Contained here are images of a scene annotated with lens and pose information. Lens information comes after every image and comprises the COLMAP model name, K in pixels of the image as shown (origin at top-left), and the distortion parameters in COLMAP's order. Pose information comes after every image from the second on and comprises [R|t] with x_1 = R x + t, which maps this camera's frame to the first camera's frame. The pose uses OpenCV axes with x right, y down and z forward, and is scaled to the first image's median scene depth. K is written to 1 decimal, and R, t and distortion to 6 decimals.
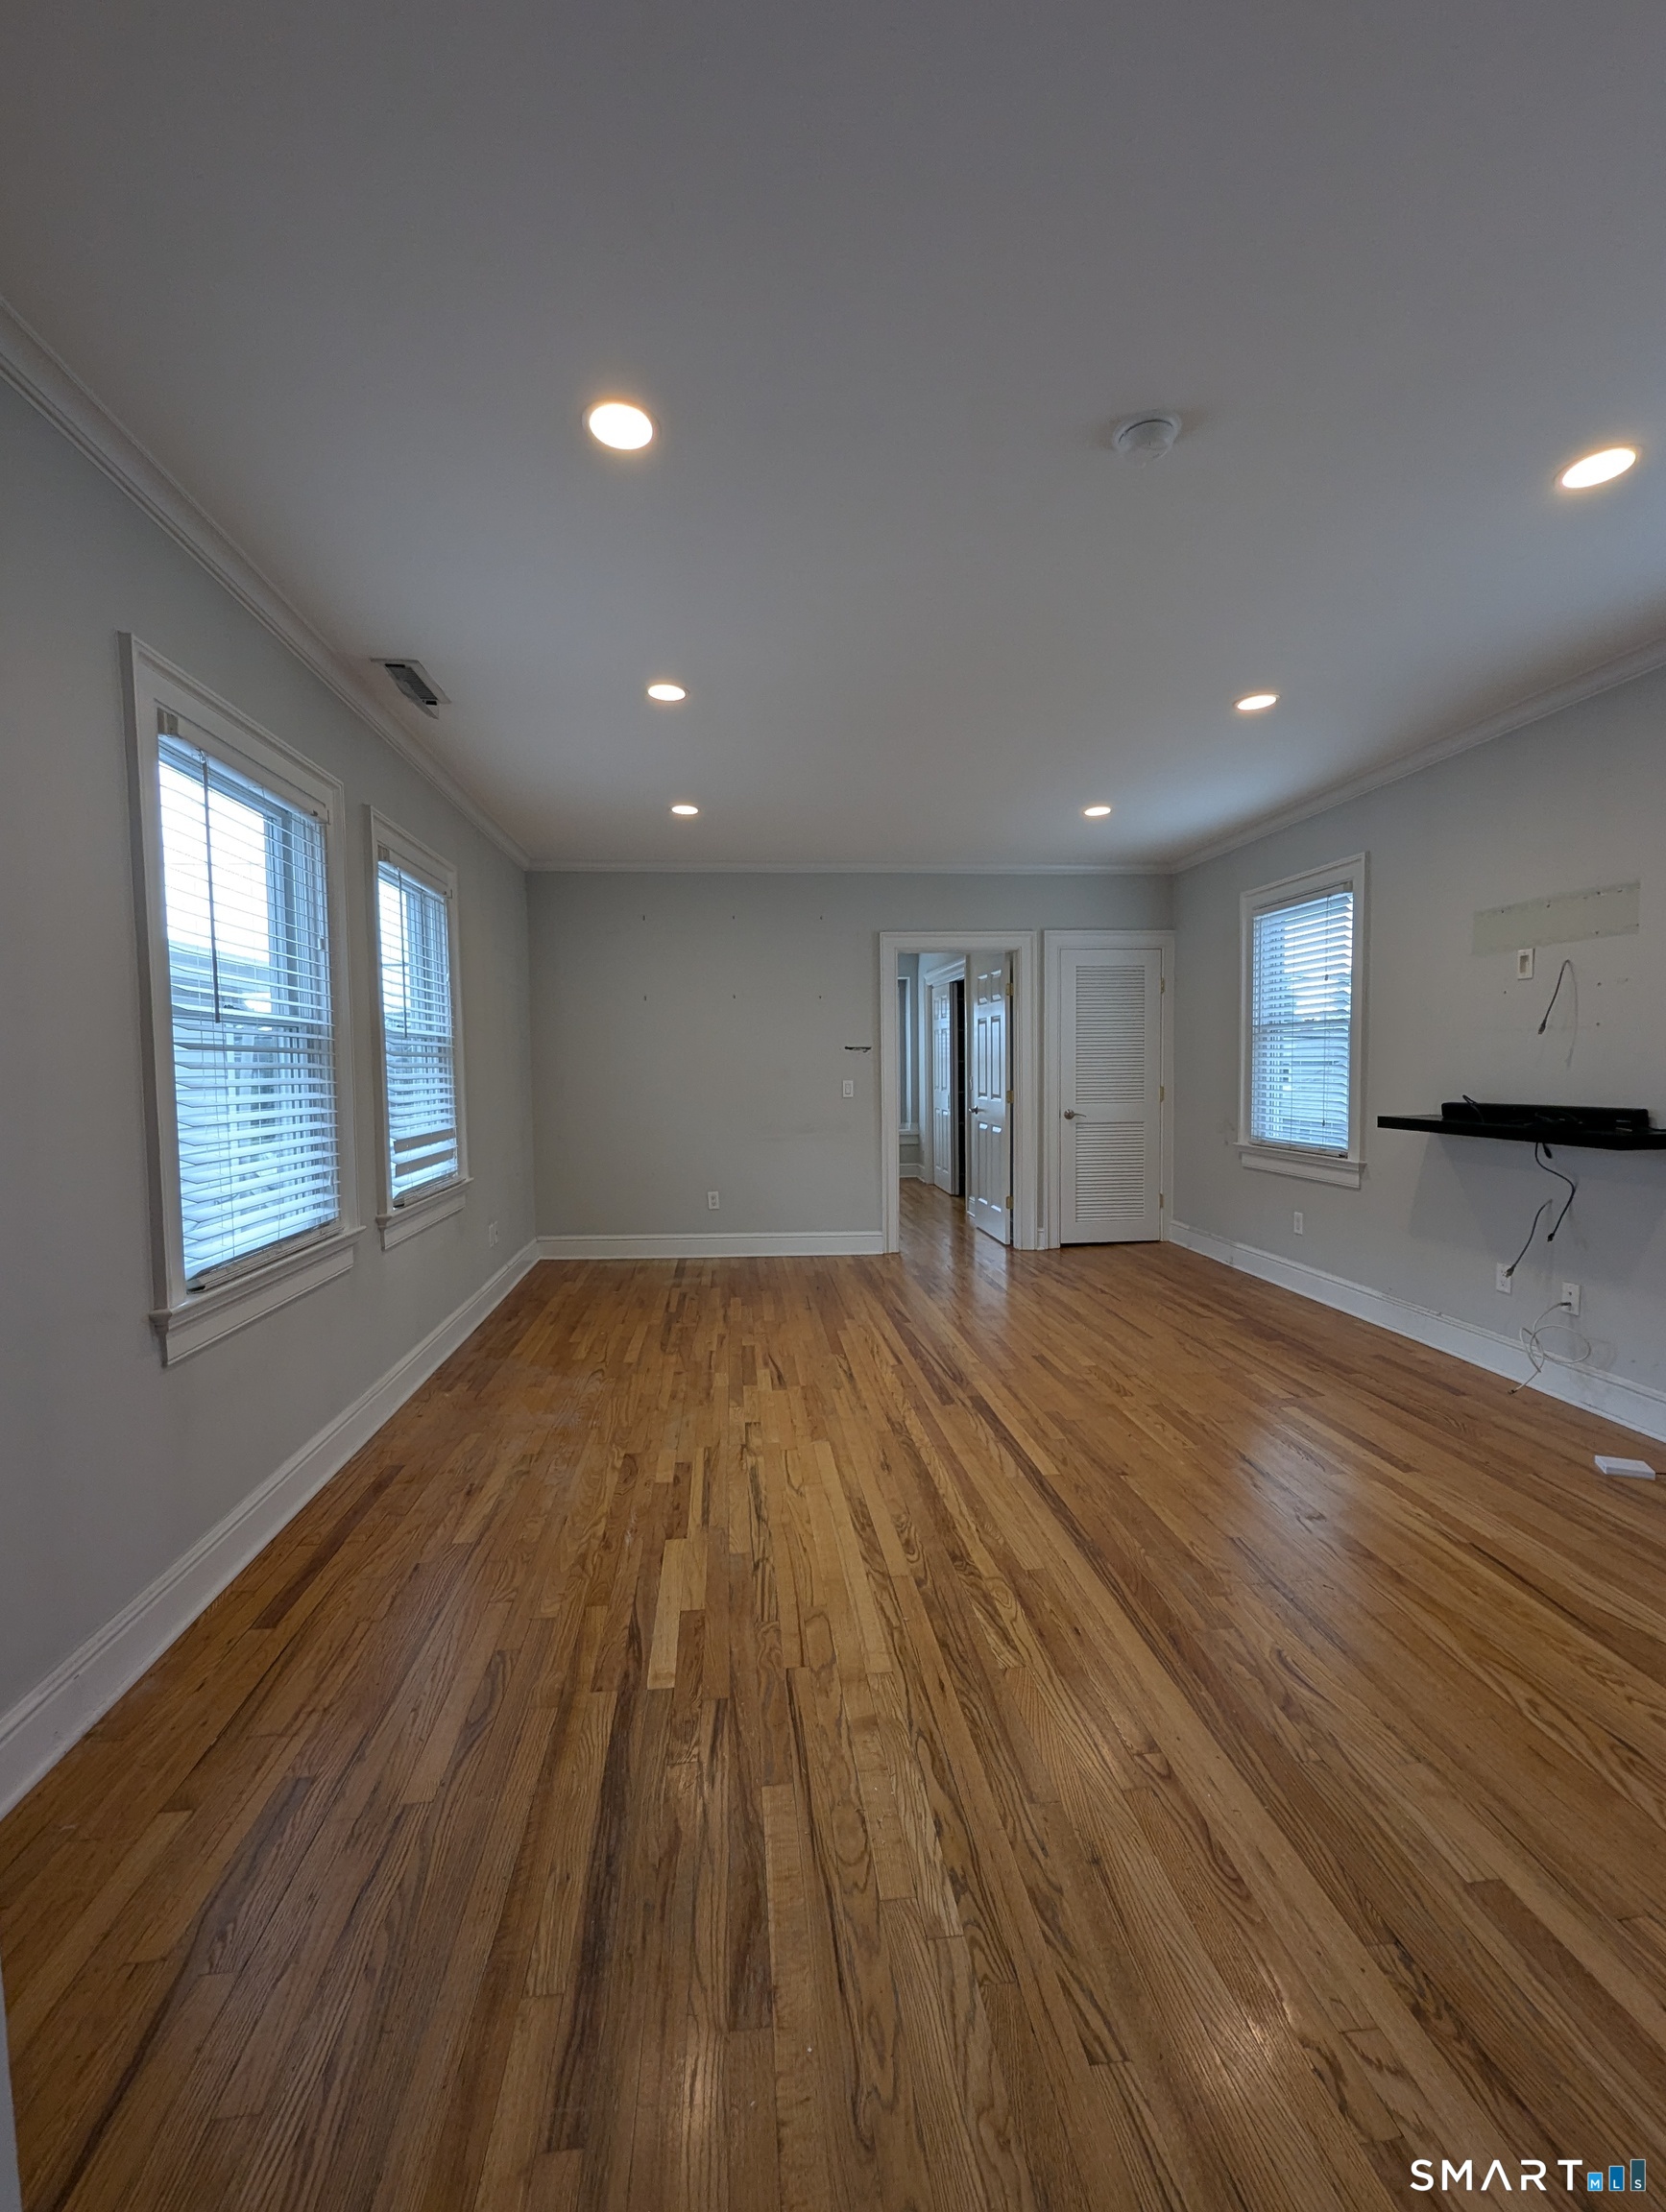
lens RADIAL K [[921.1, 0, 822.3], [0, 921.1, 1111.7], [0, 0, 1]] dist [0.002783, -0.001484]
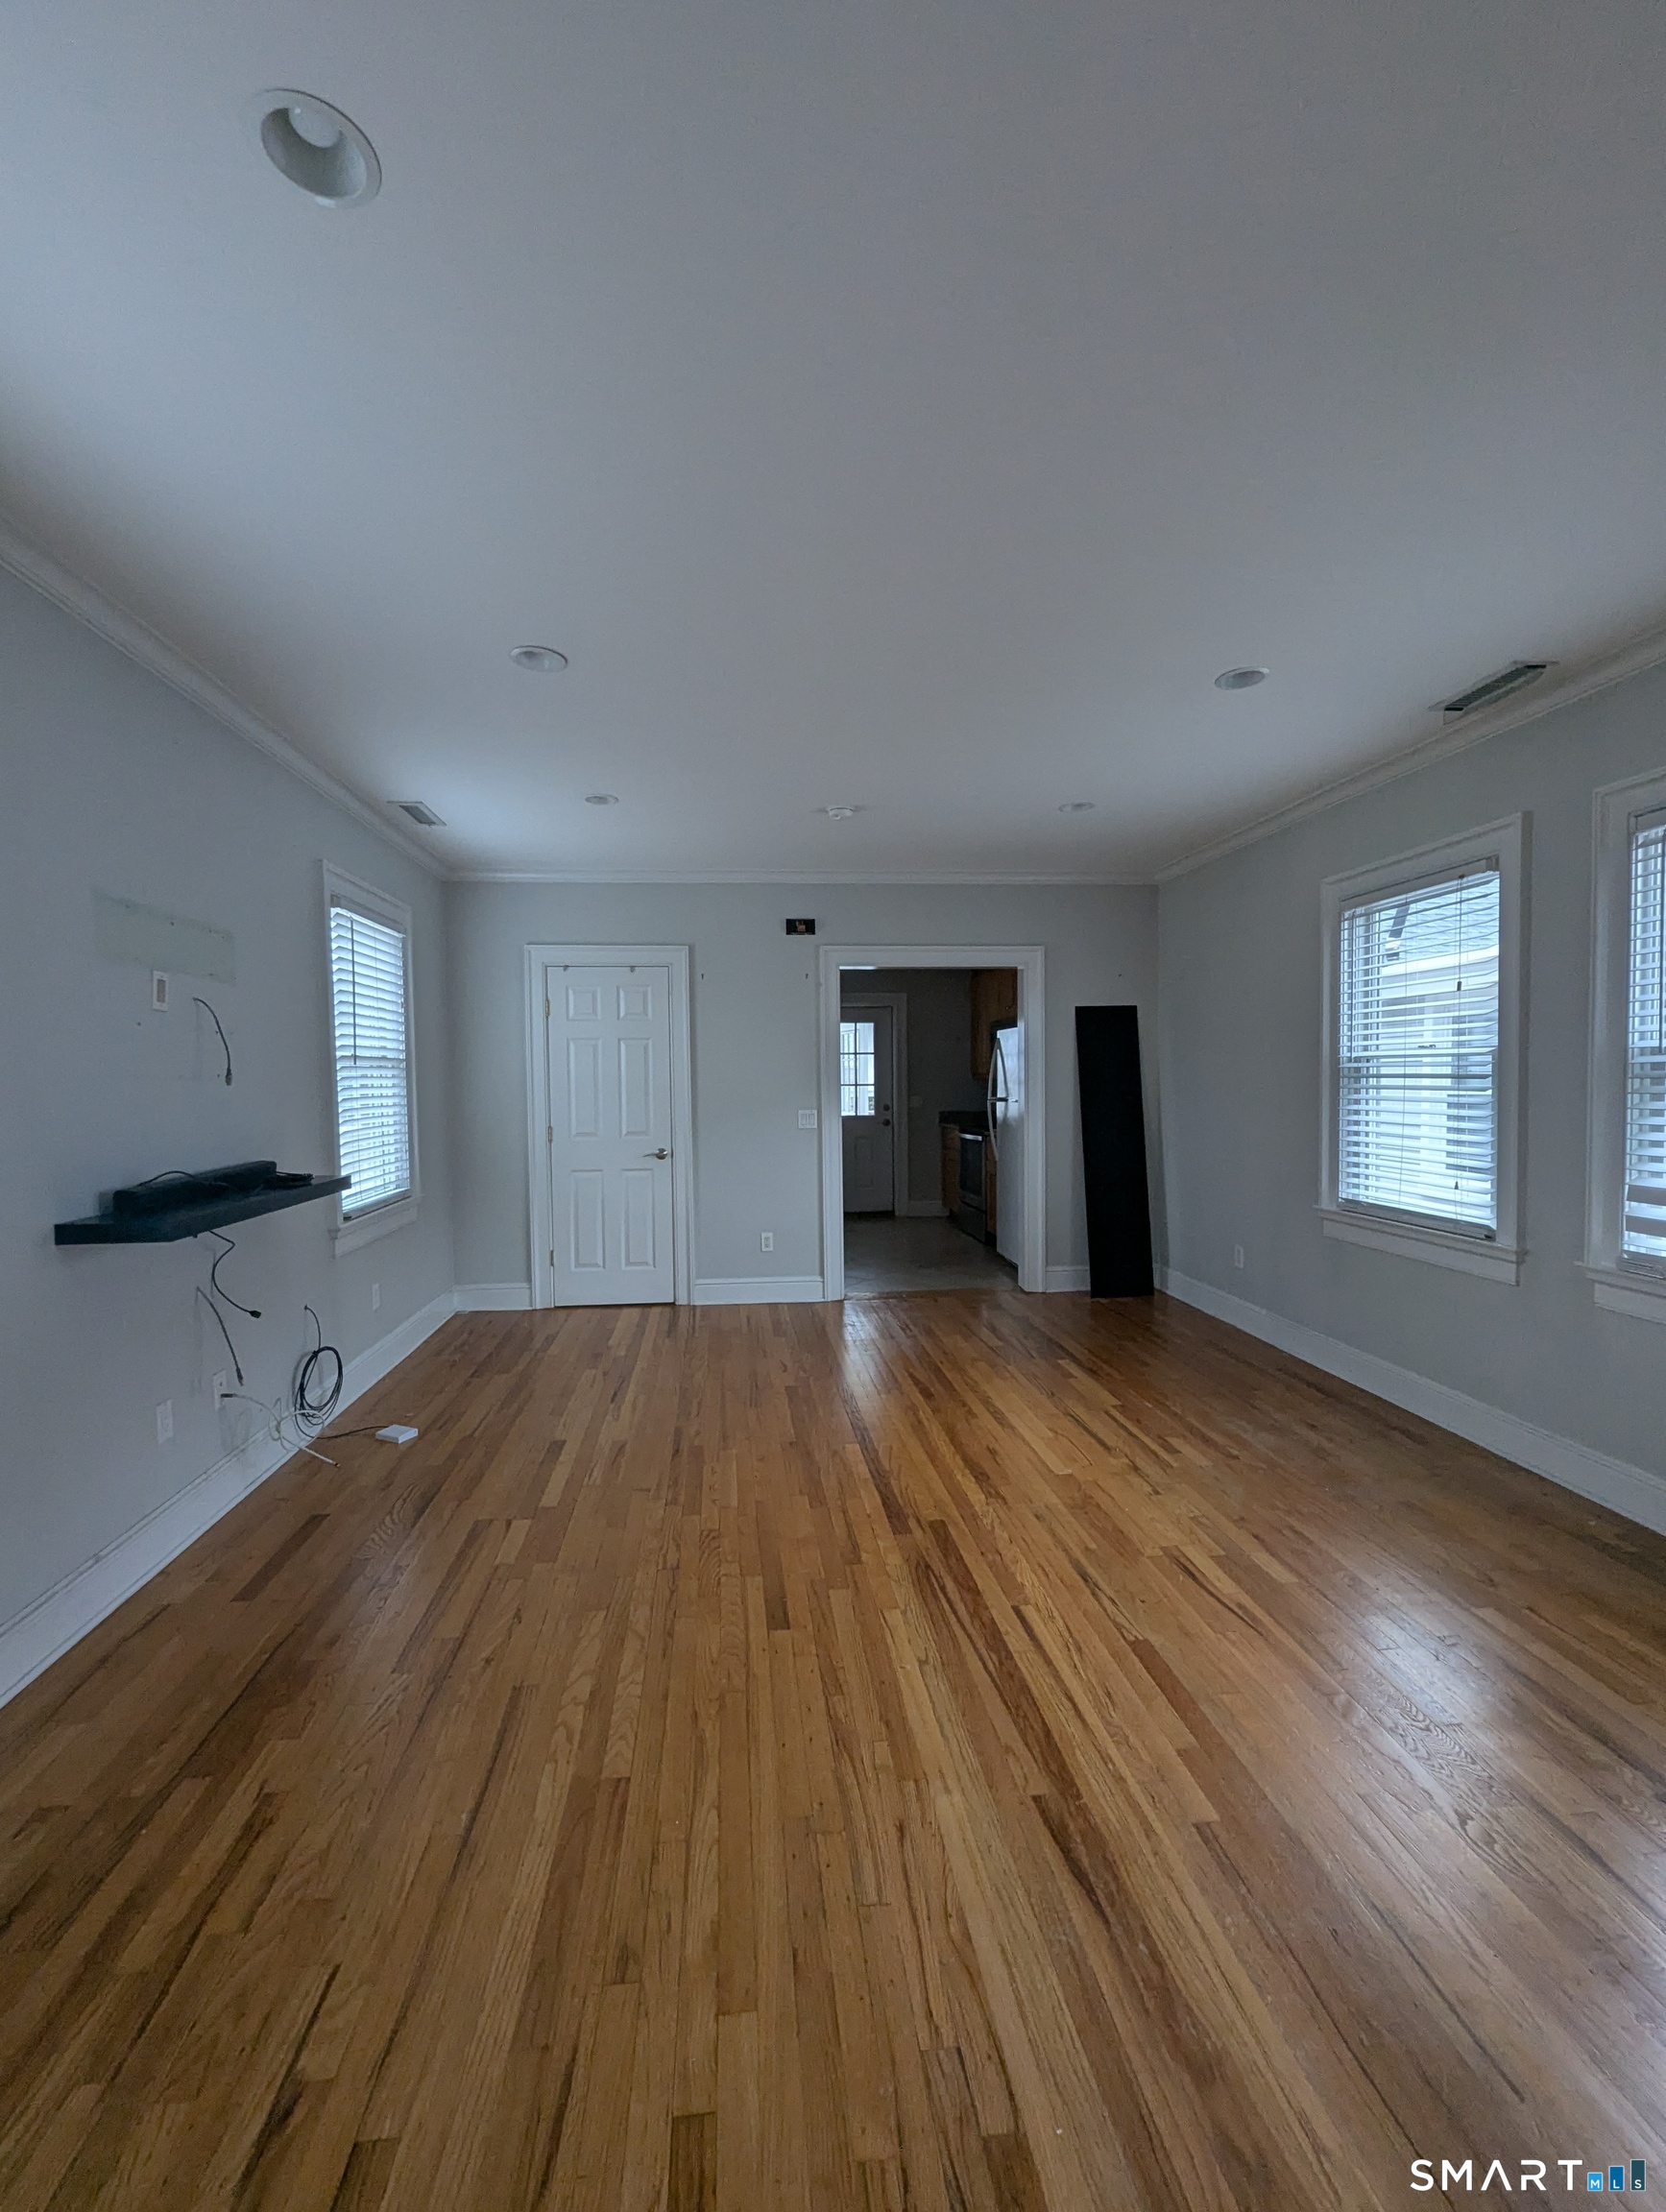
lens RADIAL K [[917.4, 0, 825.2], [0, 917.4, 1112.4], [0, 0, 1]] dist [0.000011, -0.000212]
pose [[-0.999661, 0.023803, -0.010552, 0.274615], [0.022752, 0.995643, 0.090431, -0.138001], [0.012659, 0.090160, -0.995847, 2.068969]]
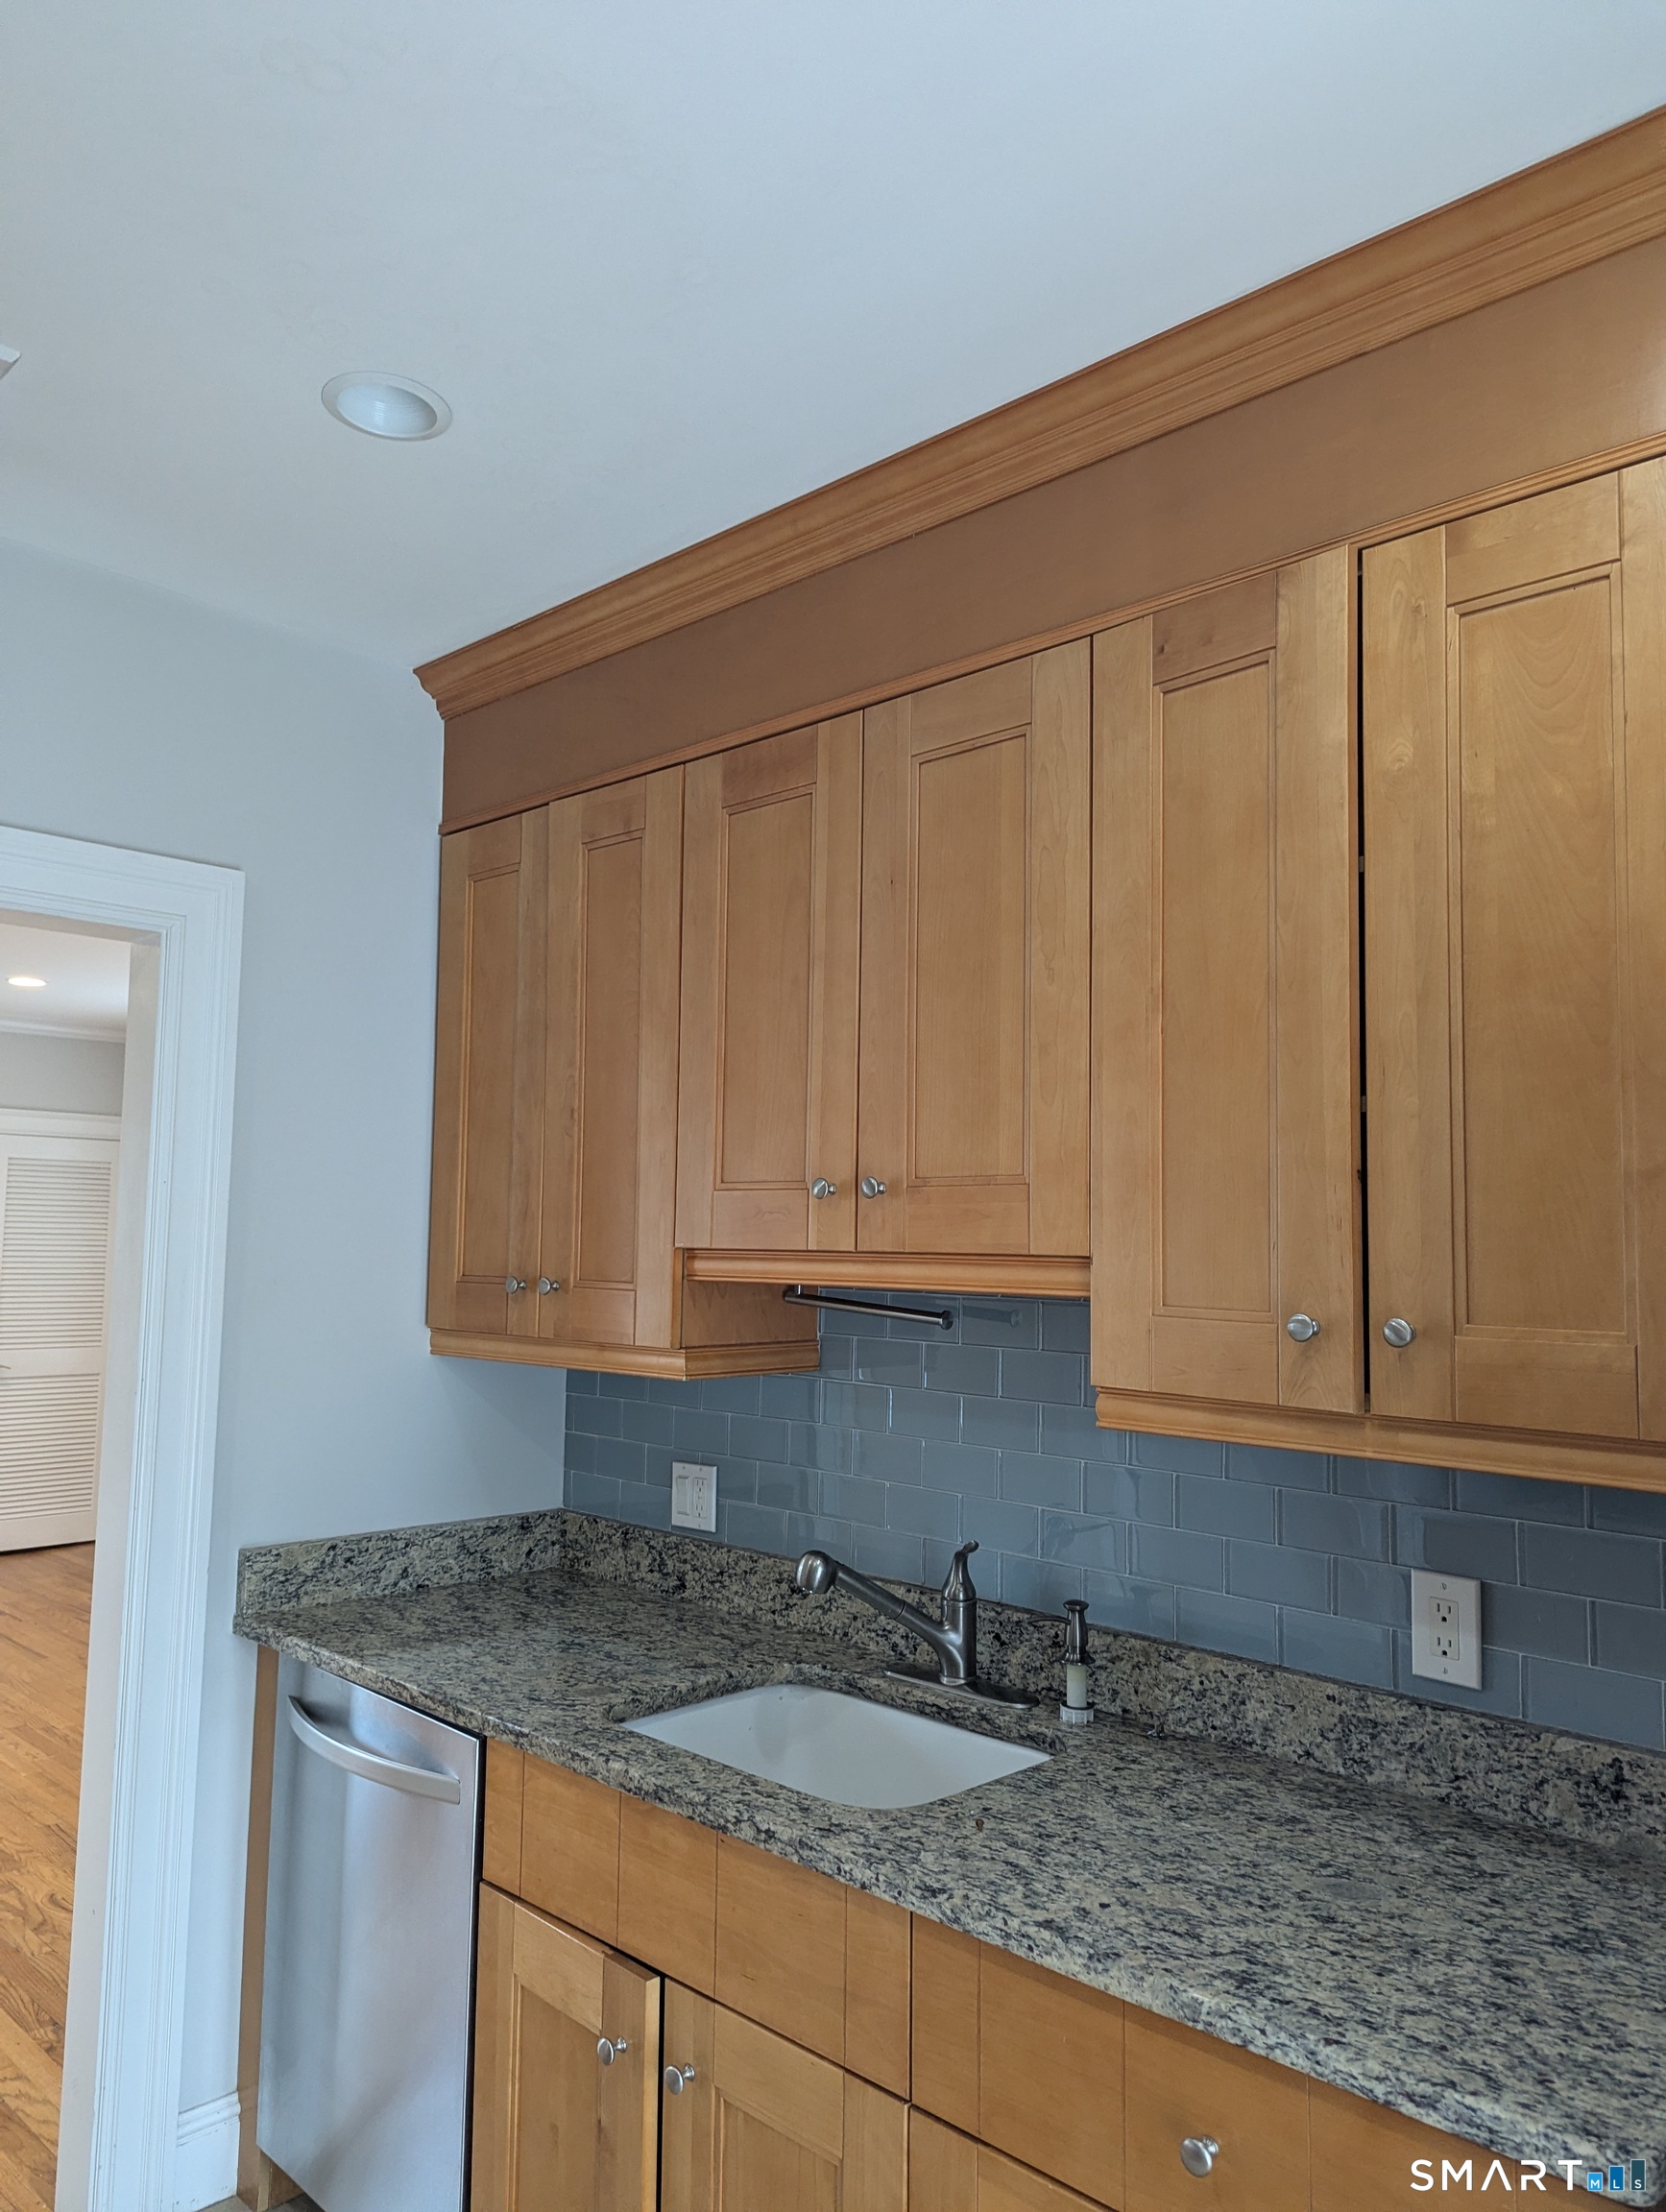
lens RADIAL K [[1556.8, 0, 820.3], [0, 1556.8, 1098.8], [0, 0, 1]] dist [0.058000, -0.052515]
pose [[0.767841, 0.085847, 0.634863, -0.049801], [0.006288, 0.989924, -0.141463, -0.049735], [-0.640610, 0.112613, 0.759564, -0.735826]]
